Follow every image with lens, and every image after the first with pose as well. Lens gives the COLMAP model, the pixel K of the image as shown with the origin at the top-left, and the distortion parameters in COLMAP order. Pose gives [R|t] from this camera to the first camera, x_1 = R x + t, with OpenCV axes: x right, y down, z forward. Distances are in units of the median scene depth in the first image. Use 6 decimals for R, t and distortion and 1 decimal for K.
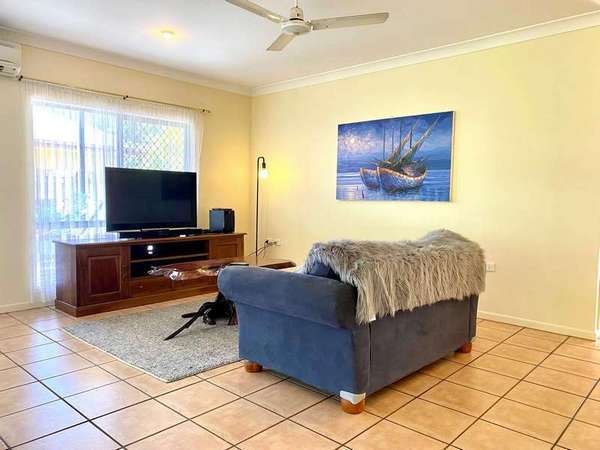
lens RADIAL K [[455.4, 0, 300.1], [0, 455.4, 226.6], [0, 0, 1]] dist [-0.007415, -0.005670]
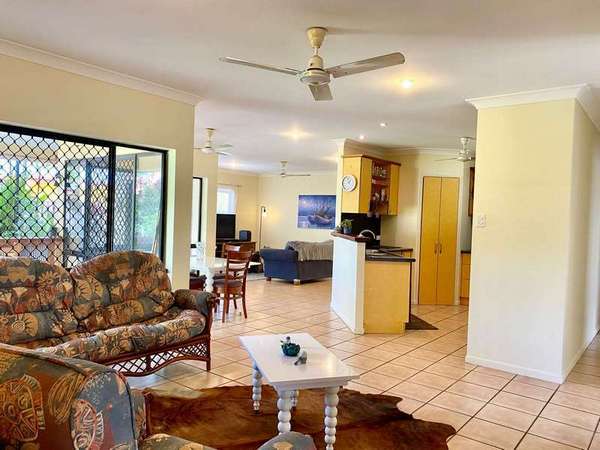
lens RADIAL K [[455.4, 0, 300.5], [0, 455.4, 225.9], [0, 0, 1]] dist [-0.007415, -0.005670]
pose [[0.997947, 0.019018, 0.061150, -0.047260], [-0.016221, 0.998814, -0.045912, 0.038774], [-0.061950, 0.044826, 0.997072, -1.349420]]
